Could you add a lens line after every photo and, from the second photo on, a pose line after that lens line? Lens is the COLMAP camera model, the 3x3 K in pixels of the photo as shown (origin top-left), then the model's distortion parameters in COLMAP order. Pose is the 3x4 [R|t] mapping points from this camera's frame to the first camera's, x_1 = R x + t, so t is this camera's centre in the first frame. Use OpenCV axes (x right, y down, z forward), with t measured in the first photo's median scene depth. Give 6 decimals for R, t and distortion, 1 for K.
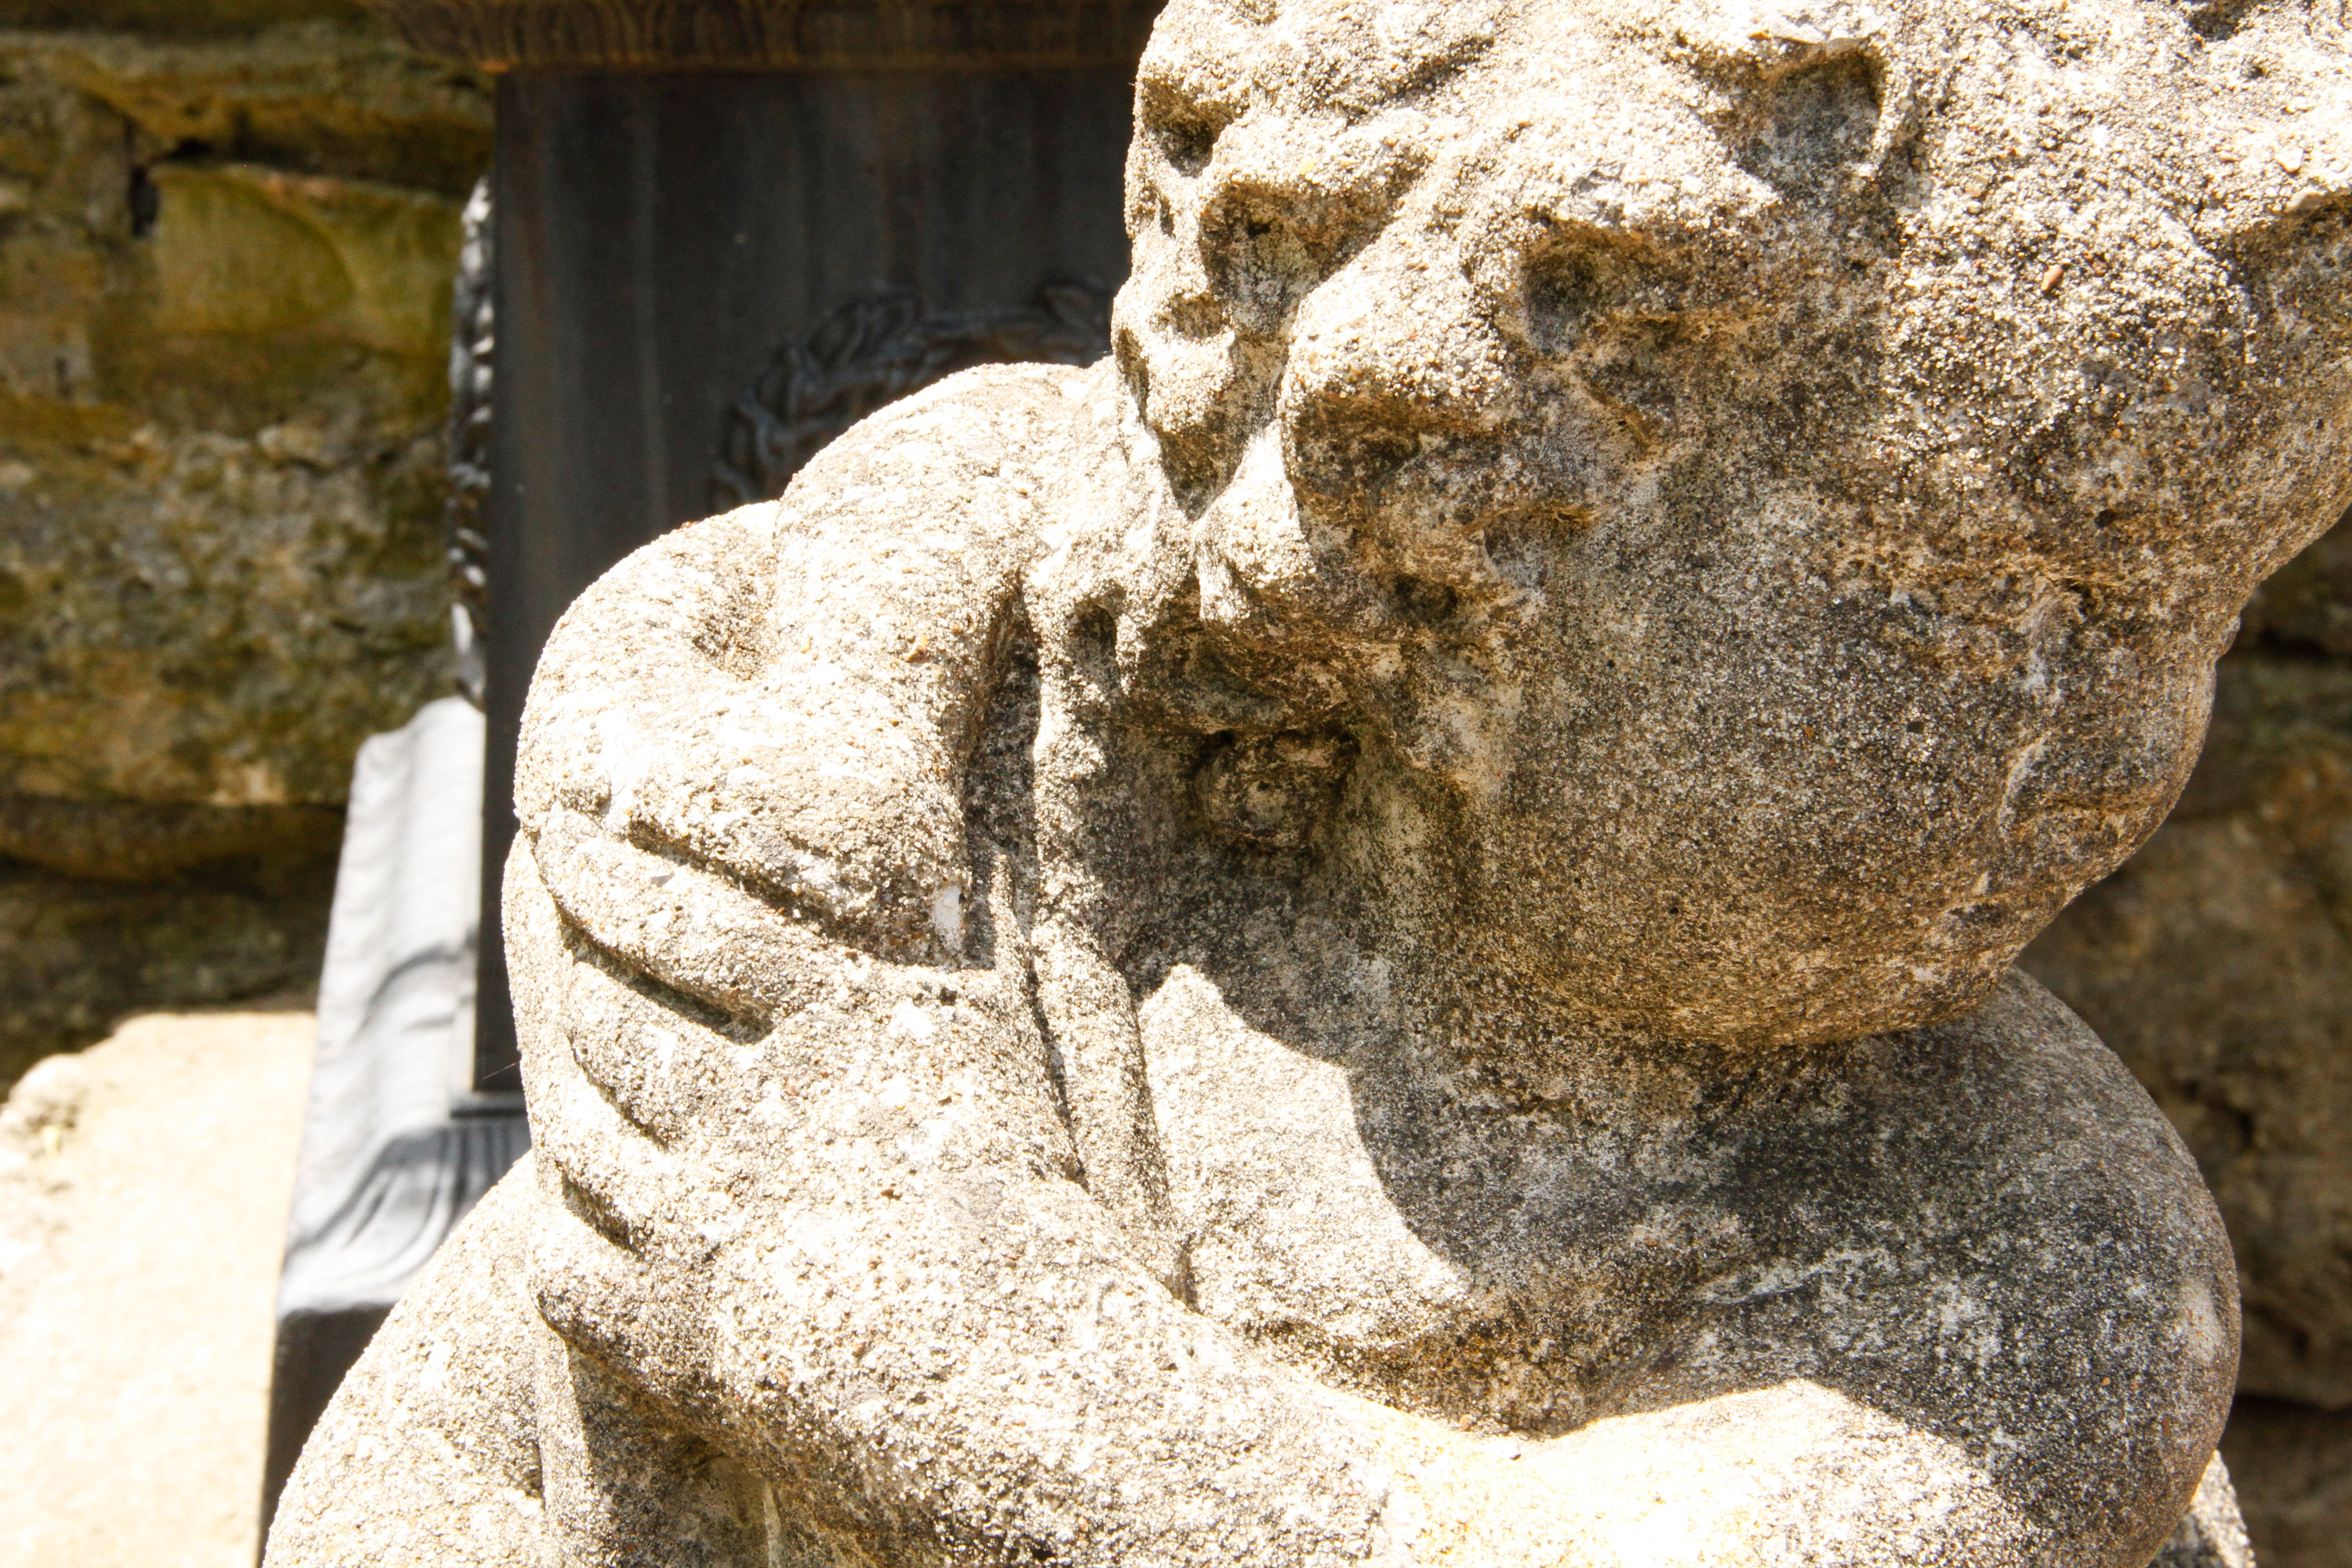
lens RADIAL K [[5355.1, 0, 1179.3], [0, 5355.1, 777.2], [0, 0, 1]] dist [0.236339, 0.000000]
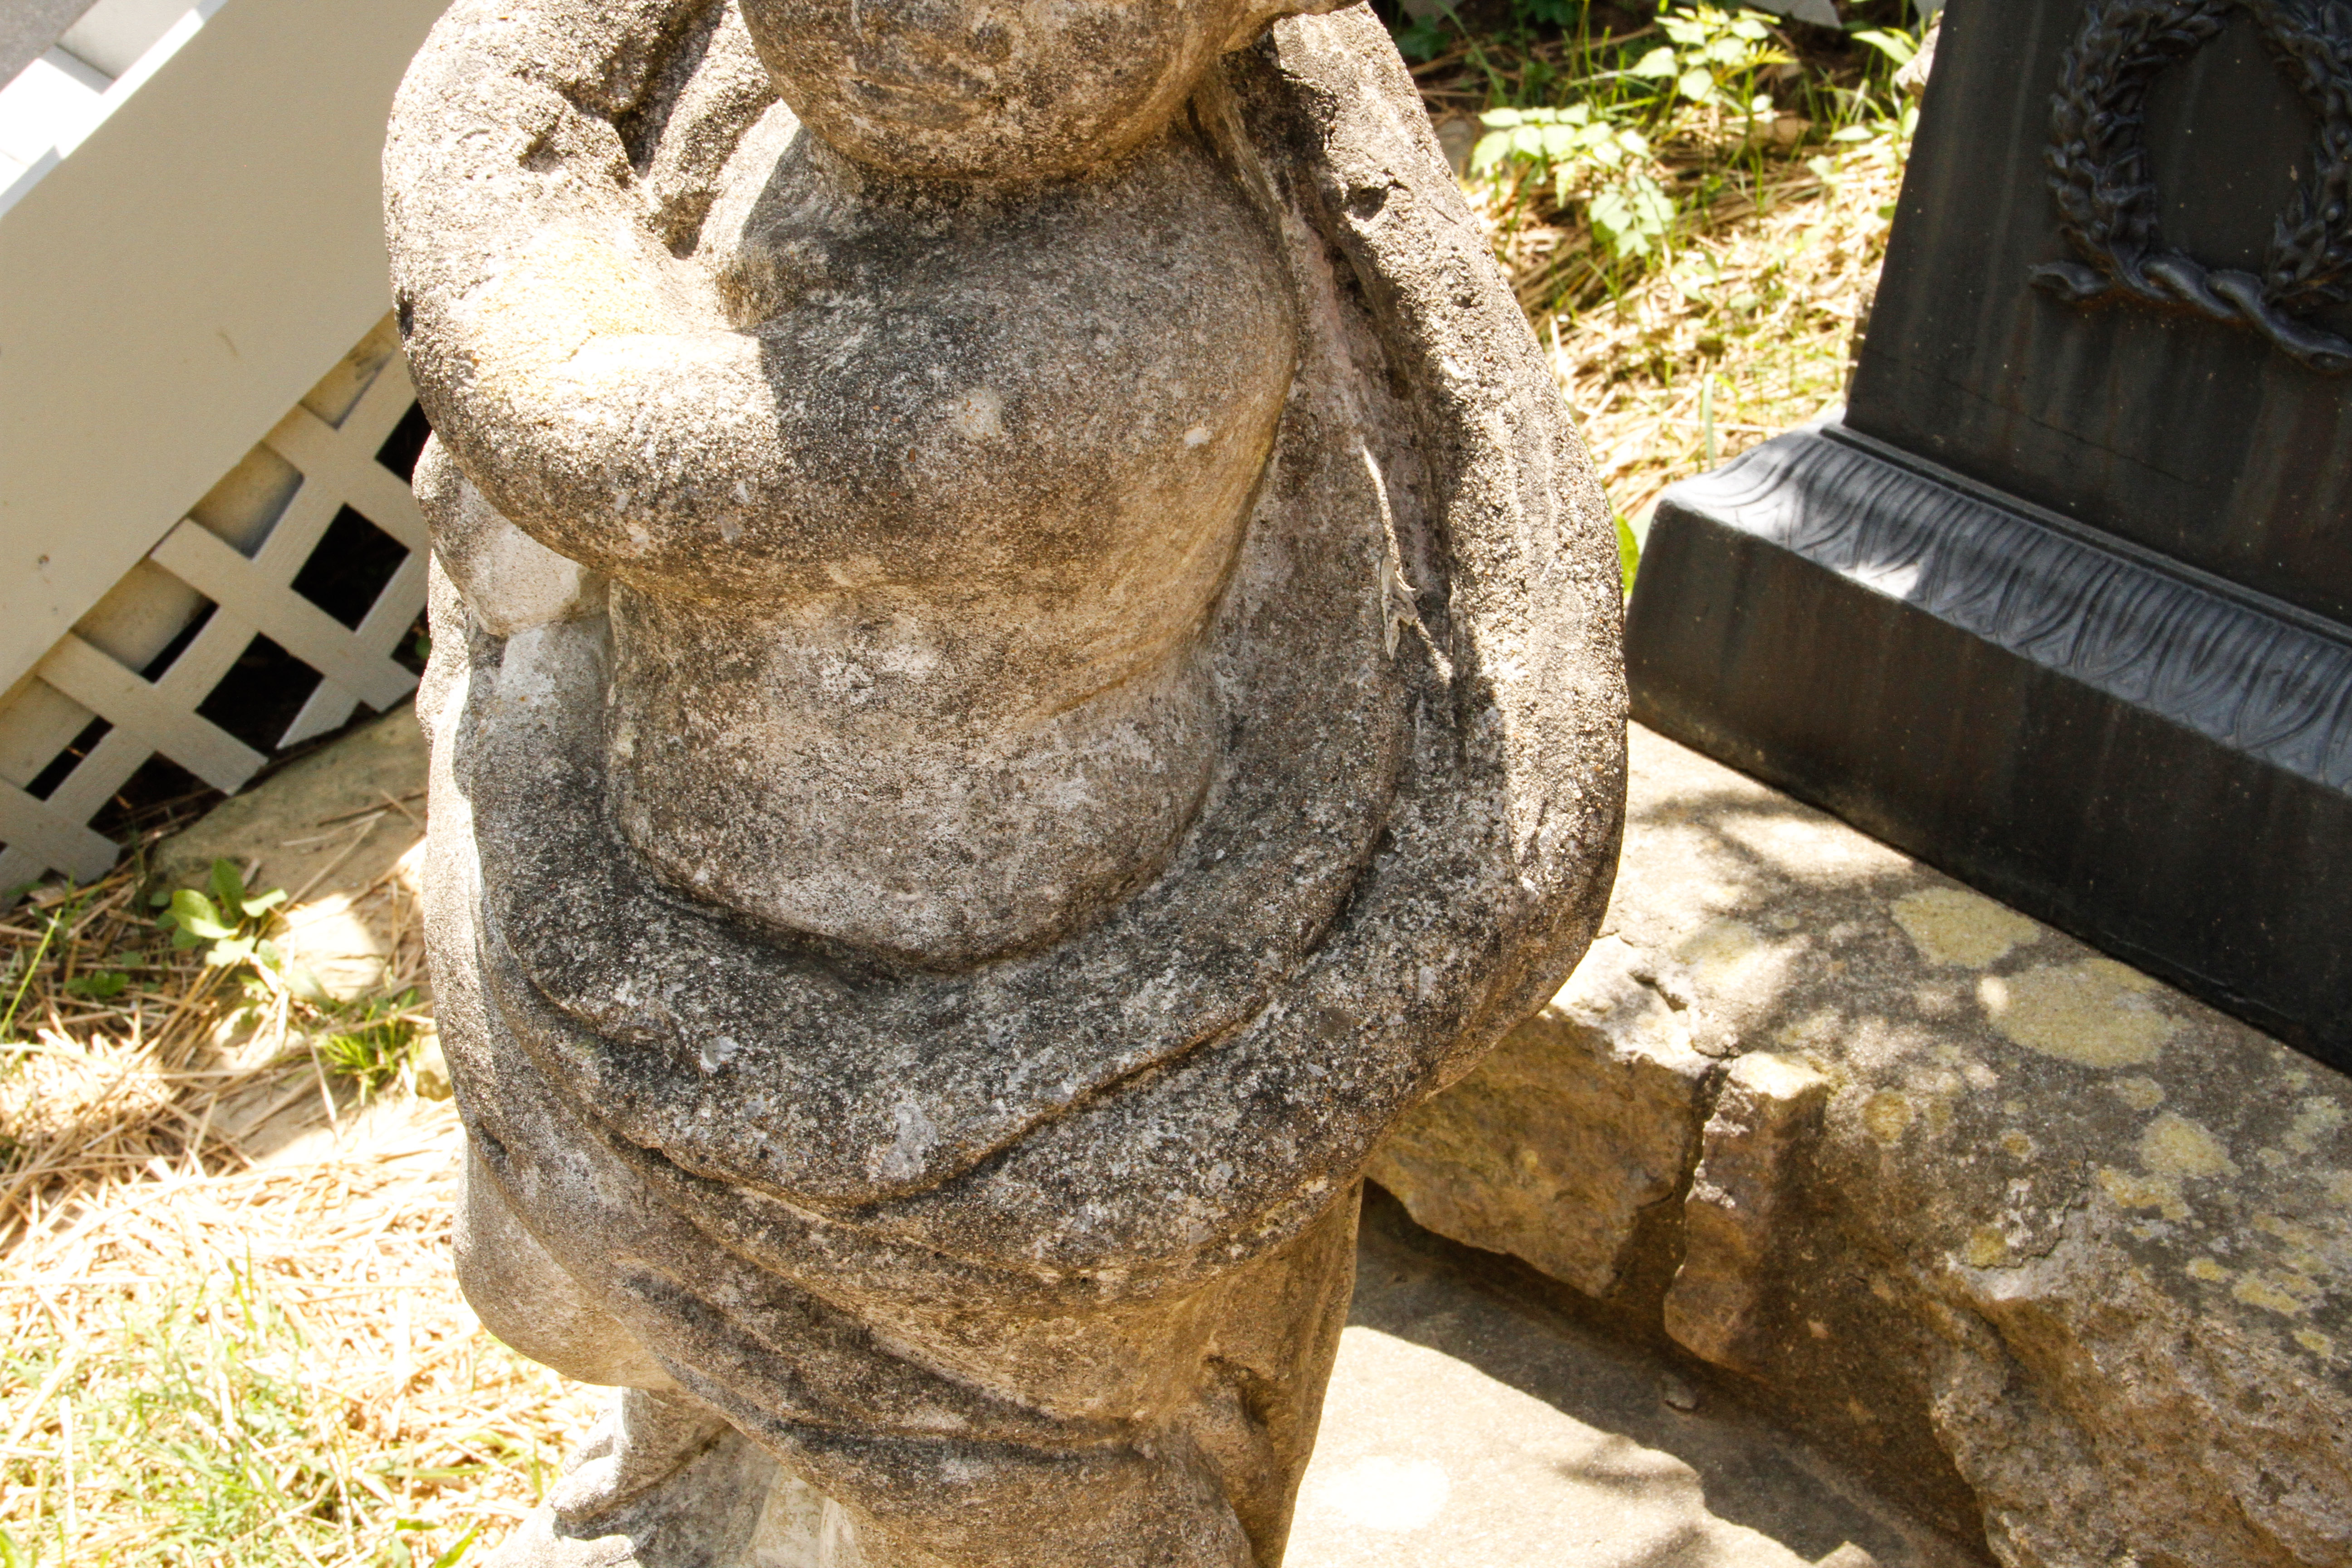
lens RADIAL K [[3573.7, 0, 1155.4], [0, 3573.7, 780.0], [0, 0, 1]] dist [0.150261, 0.000000]
pose [[0.592331, 0.409715, -0.693742, 1.046366], [-0.332251, 0.908640, 0.252948, -0.088767], [0.733998, 0.080668, 0.674344, 0.361444]]
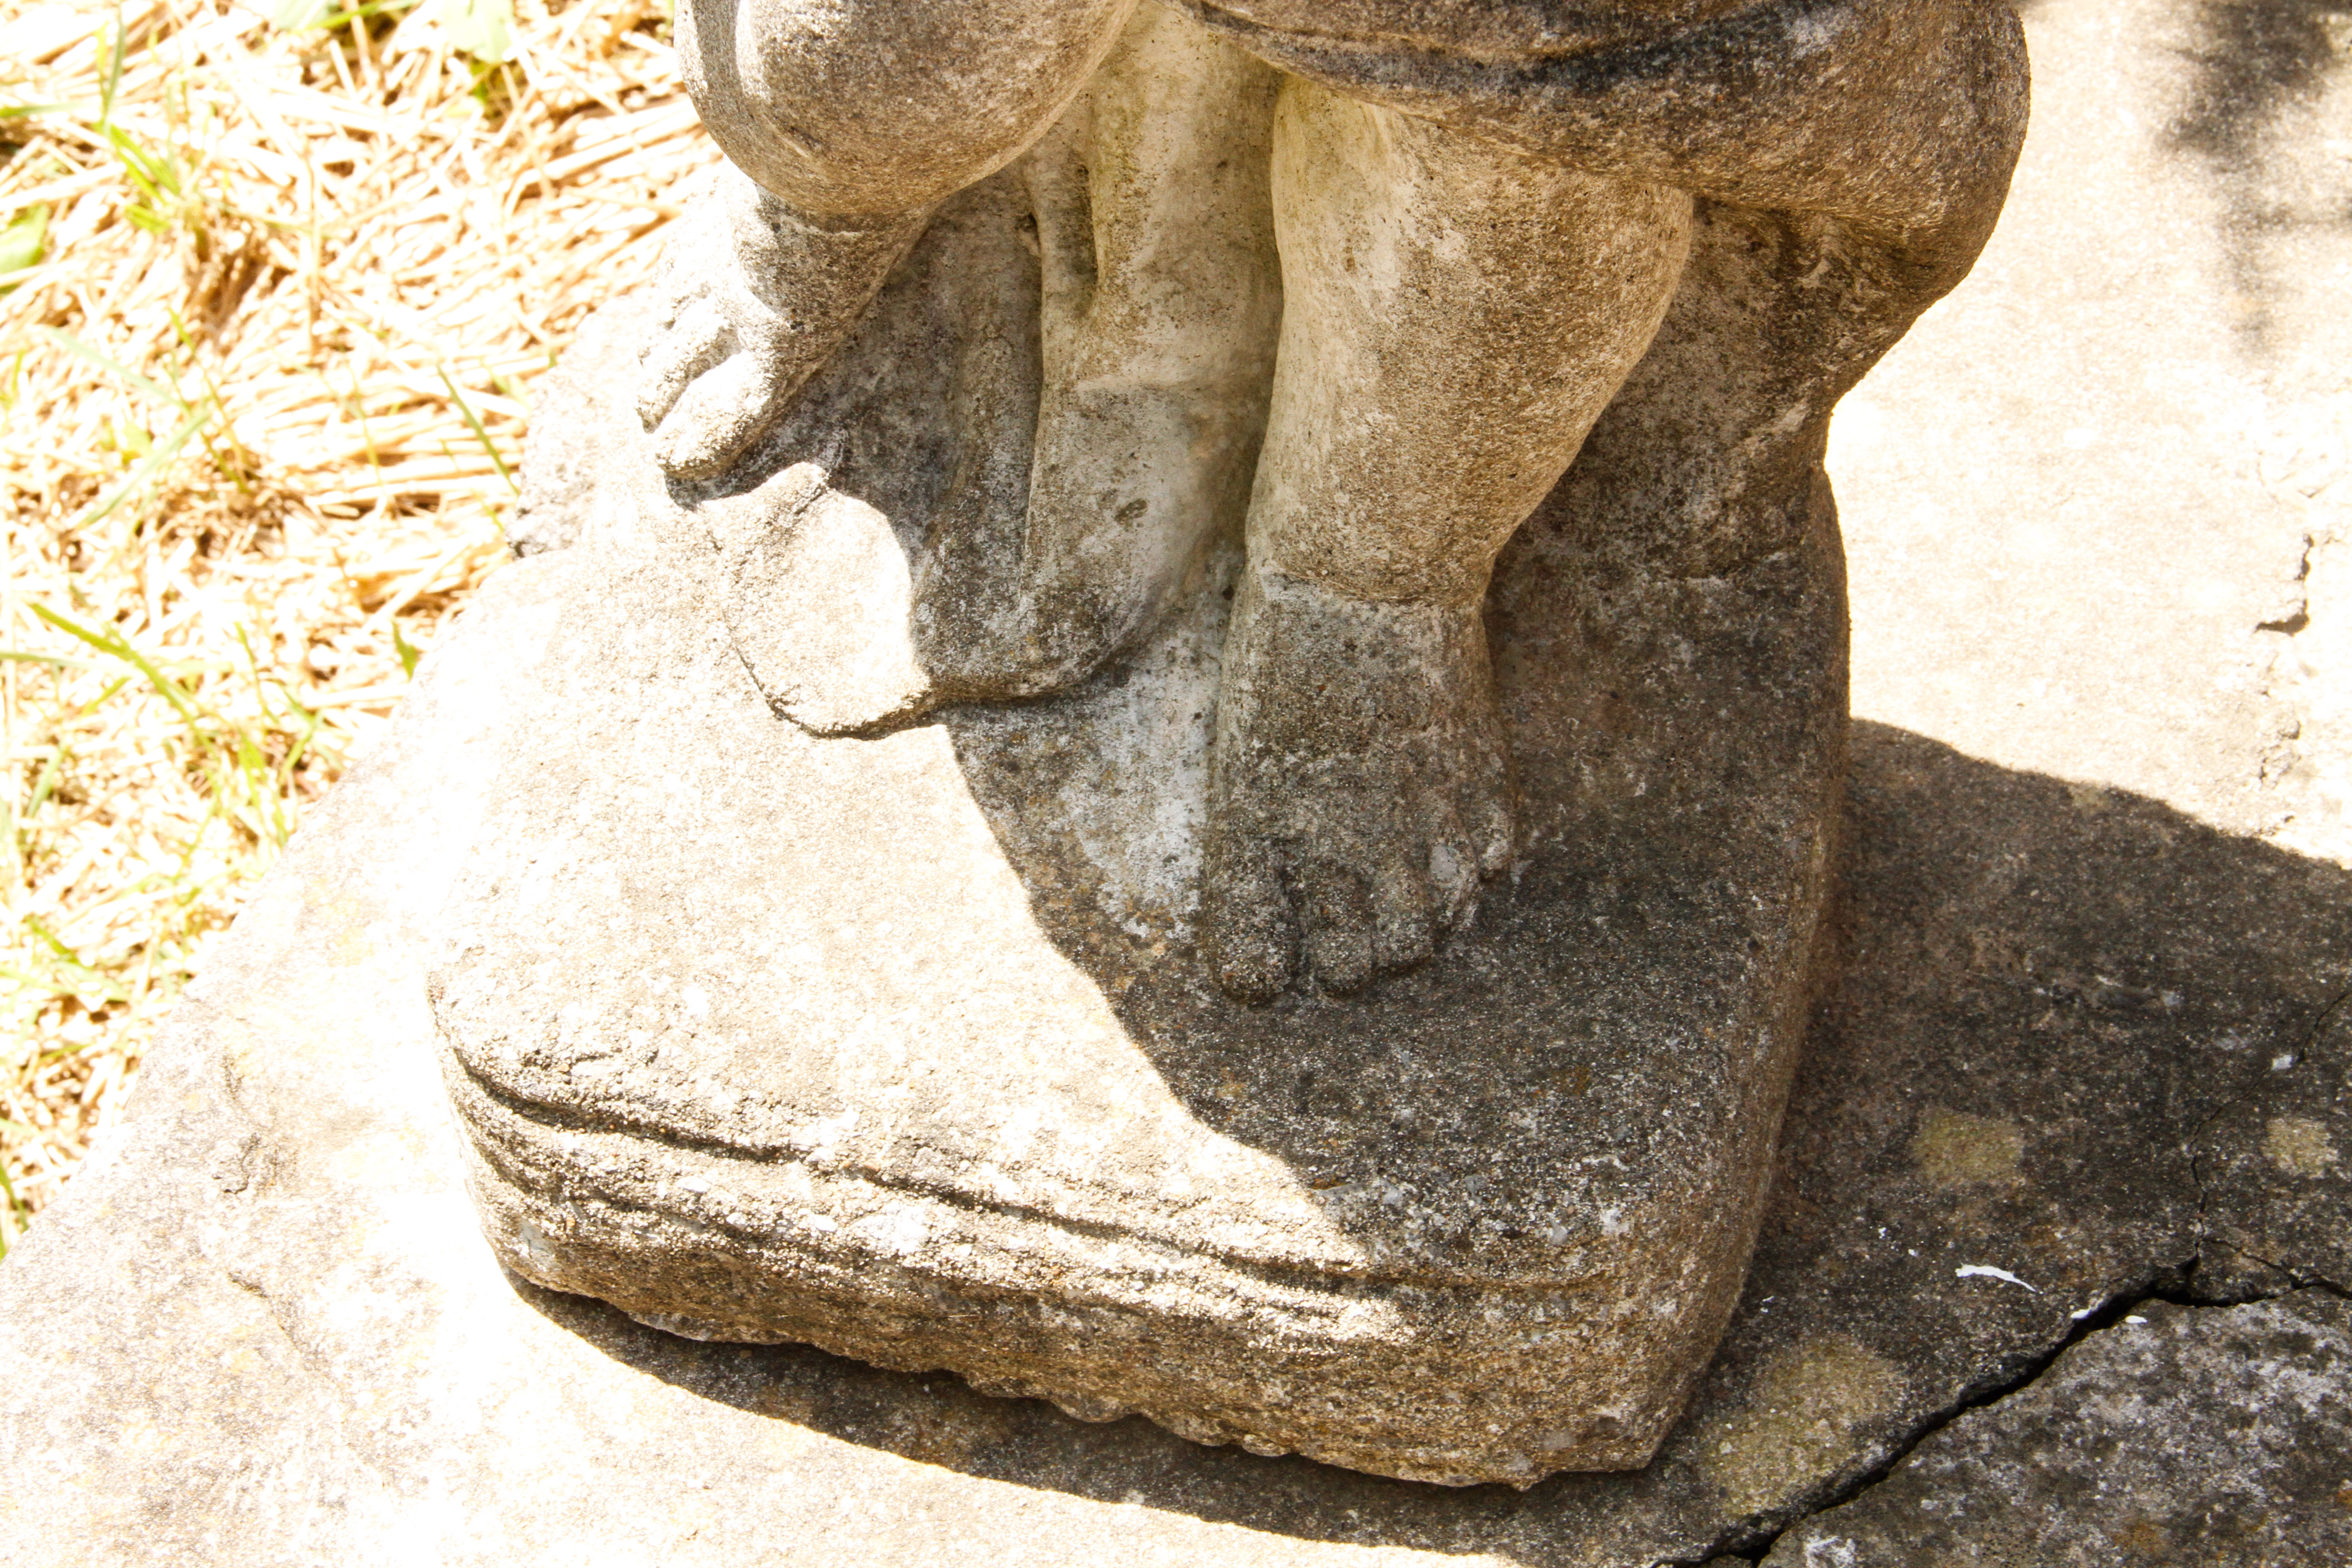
lens RADIAL K [[4812.7, 0, 1182.4], [0, 4812.7, 790.3], [0, 0, 1]] dist [0.186615, 0.000000]
pose [[0.900867, 0.281589, -0.330374, 0.487800], [-0.109966, 0.884272, 0.453839, 0.157341], [0.419936, -0.372519, 0.827577, 0.163824]]
